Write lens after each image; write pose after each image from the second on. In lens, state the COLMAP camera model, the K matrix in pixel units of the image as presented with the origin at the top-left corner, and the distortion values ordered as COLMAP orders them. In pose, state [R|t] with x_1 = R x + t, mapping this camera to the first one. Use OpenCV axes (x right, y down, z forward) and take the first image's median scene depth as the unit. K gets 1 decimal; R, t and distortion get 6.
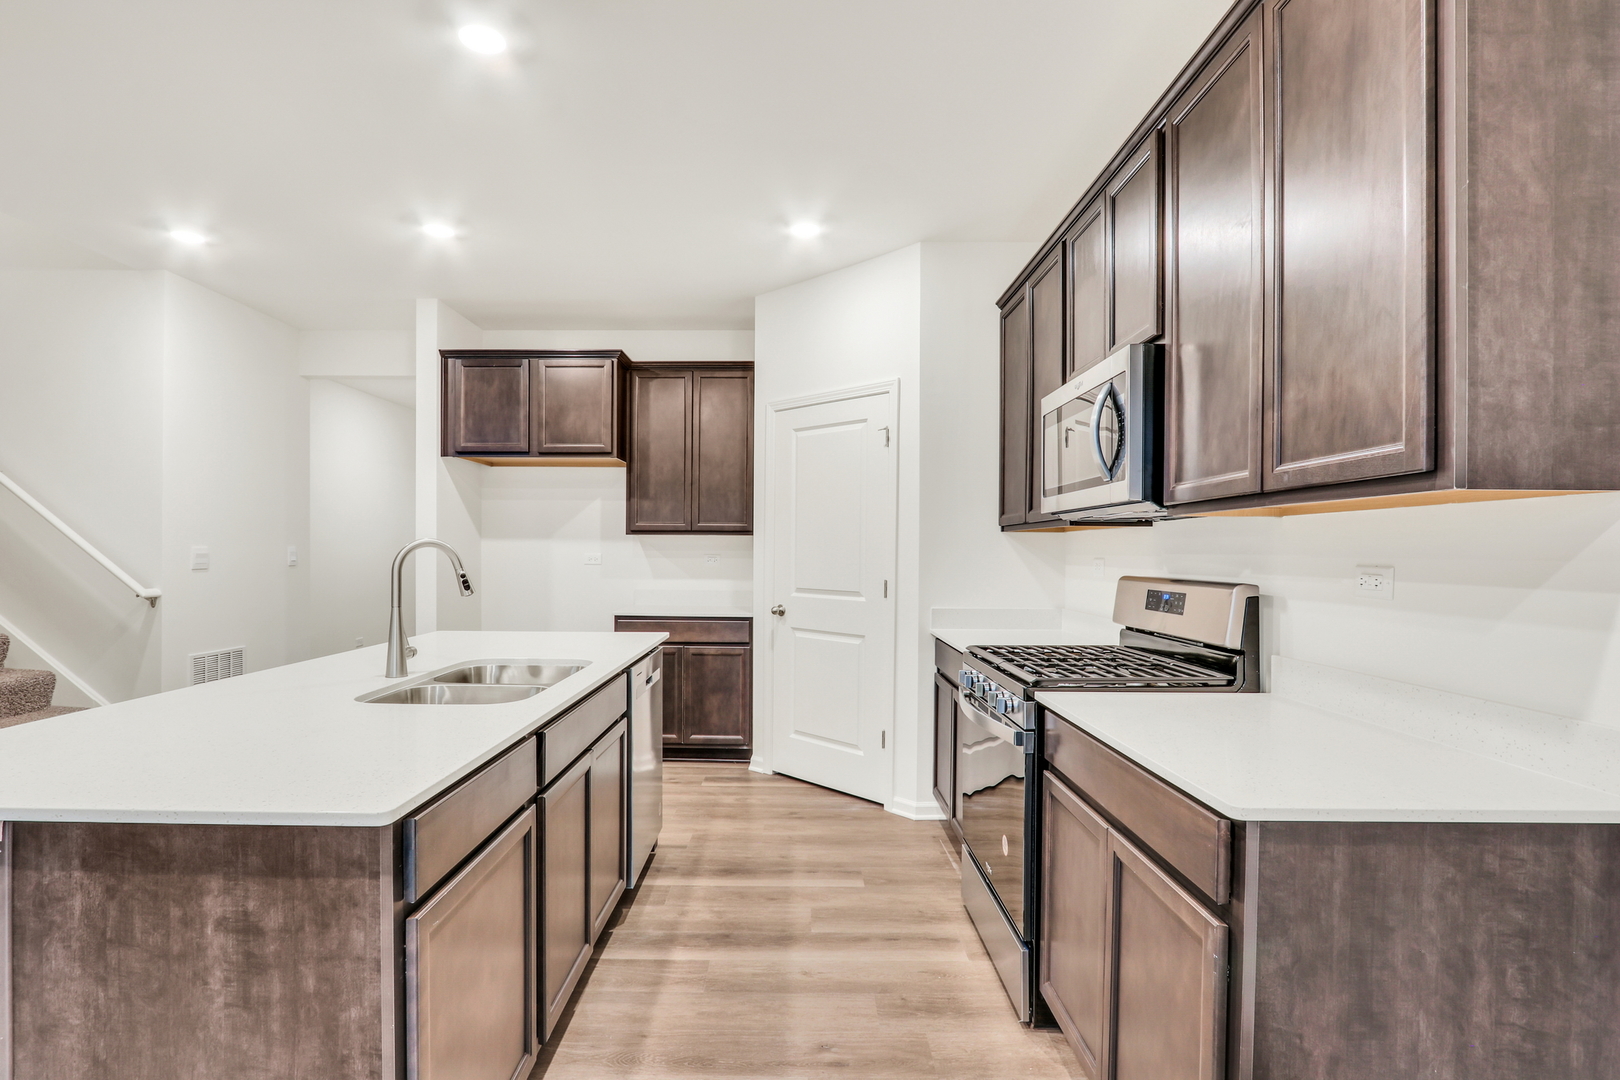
lens RADIAL K [[795.0, 0, 786.7], [0, 795.0, 551.4], [0, 0, 1]] dist [-0.014099, 0.000112]
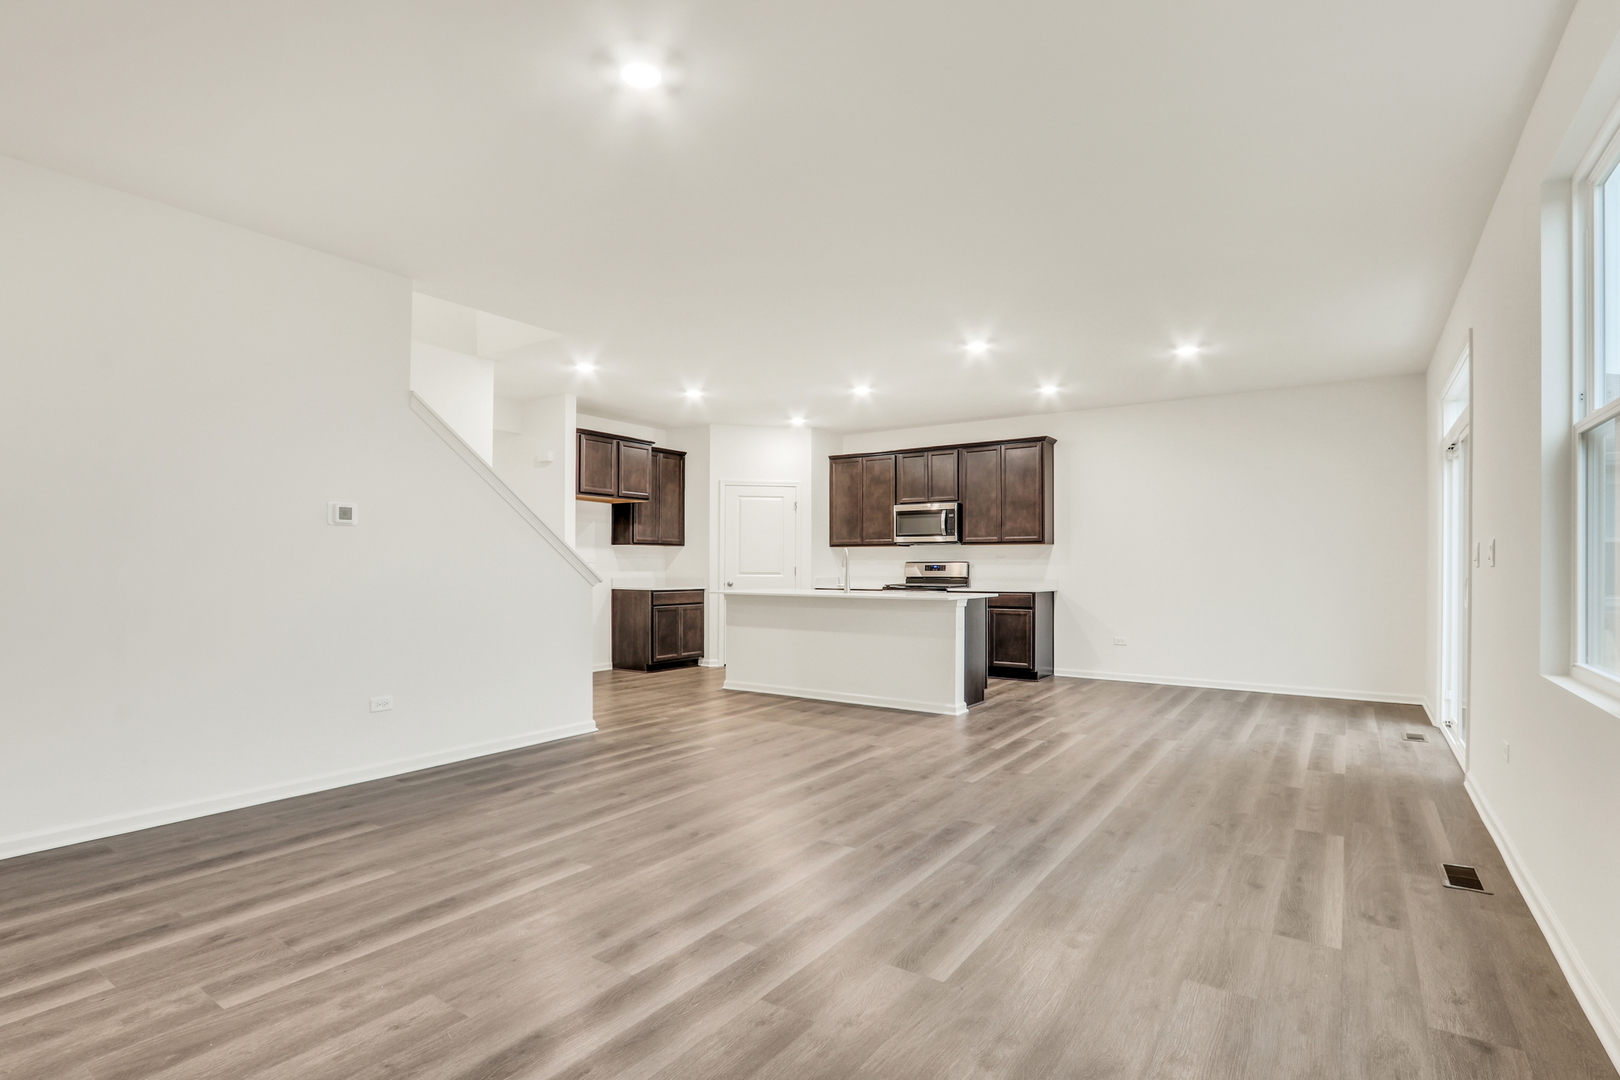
lens RADIAL K [[853.6, 0, 810.0], [0, 853.6, 540.0], [0, 0, 1]] dist [-0.001471, -0.000011]
pose [[0.547942, 0.019731, 0.836283, -1.715667], [0.002654, 0.999676, -0.025324, 0.018559], [-0.836512, 0.016095, 0.547712, -0.362878]]
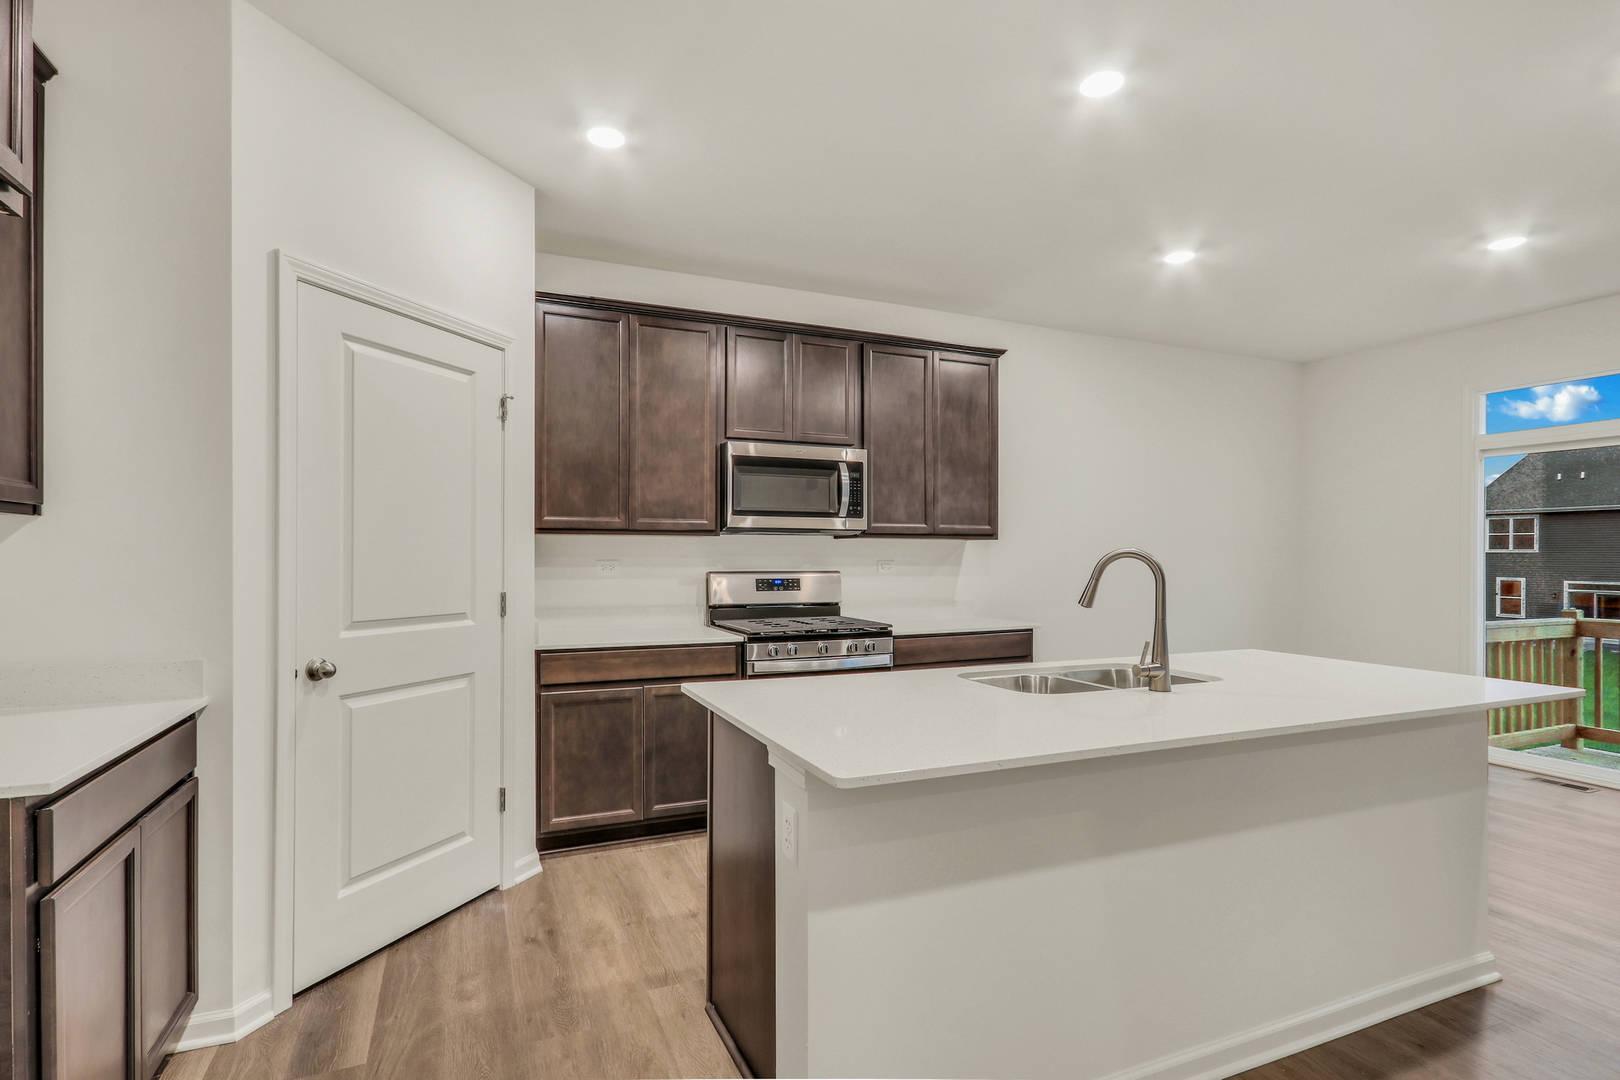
lens RADIAL K [[798.2, 0, 786.3], [0, 798.2, 544.5], [0, 0, 1]] dist [0.013181, -0.000373]
pose [[-0.403960, 0.002763, 0.914772, -0.611496], [-0.006533, 0.999961, -0.005905, -0.006790], [-0.914753, -0.008361, -0.403927, 0.929869]]
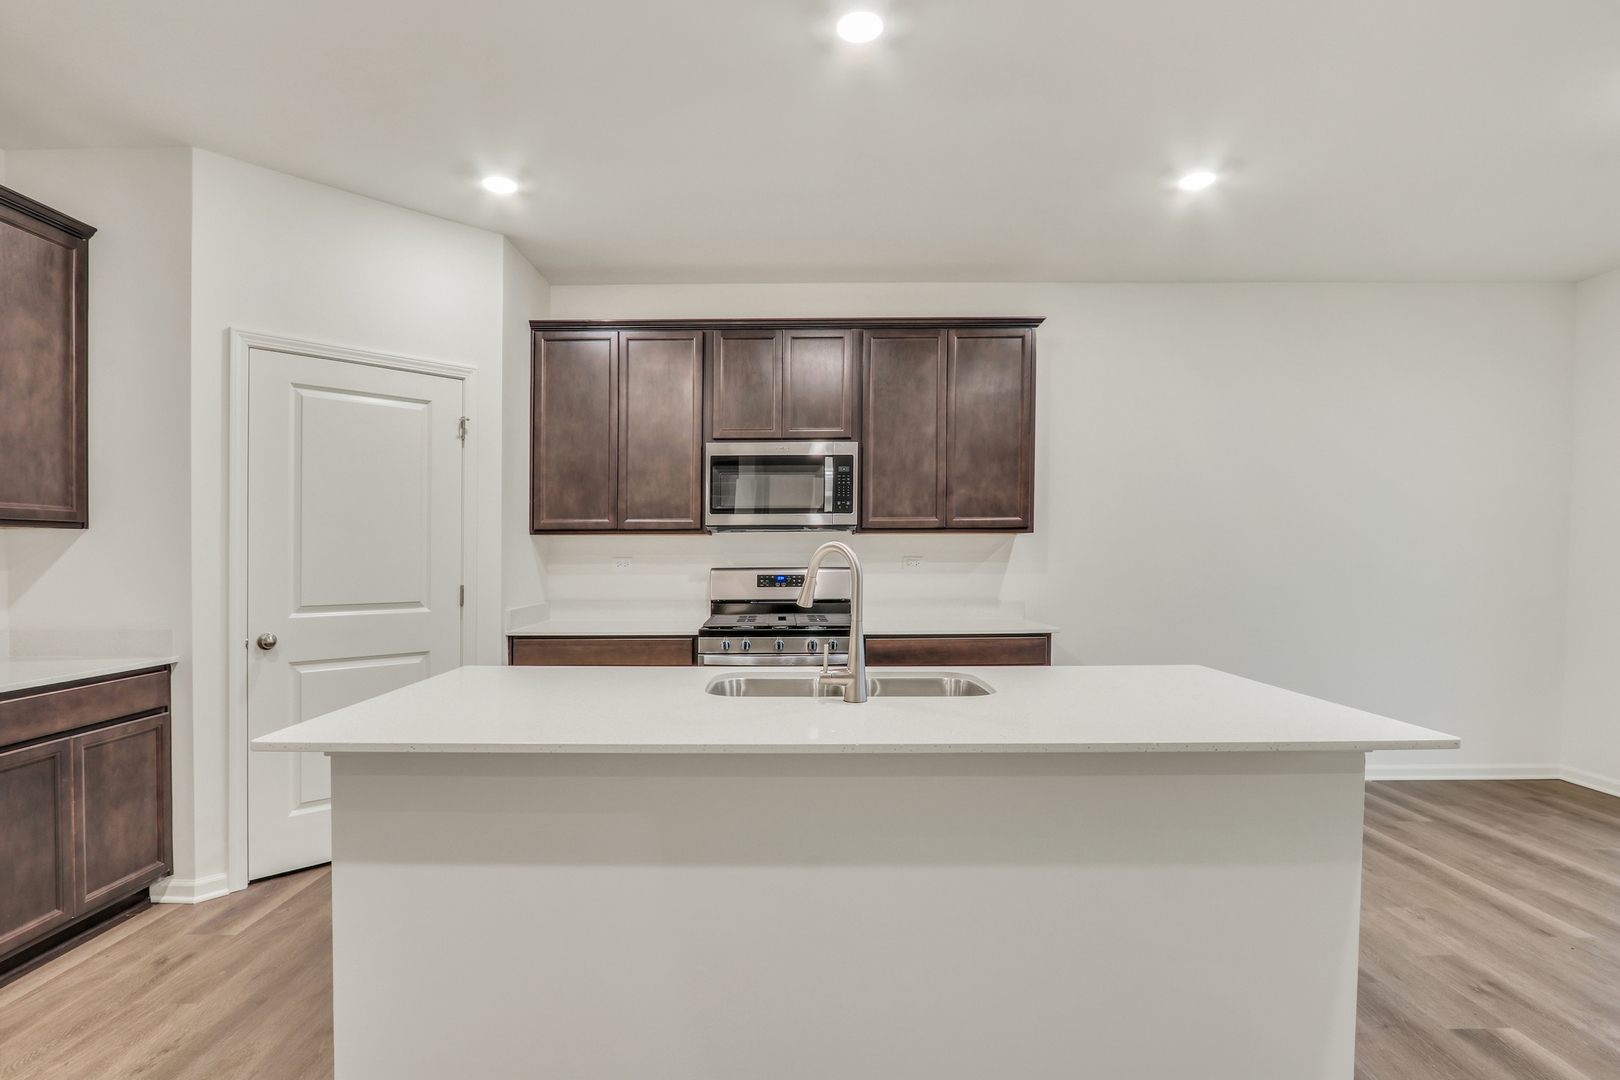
lens RADIAL K [[795.0, 0, 786.7], [0, 795.0, 551.4], [0, 0, 1]] dist [-0.014099, 0.000112]
pose [[-0.009976, -0.005857, 0.999933, -0.692267], [0.004291, 0.999973, 0.005900, -0.005648], [-0.999941, 0.004350, -0.009951, 0.557036]]
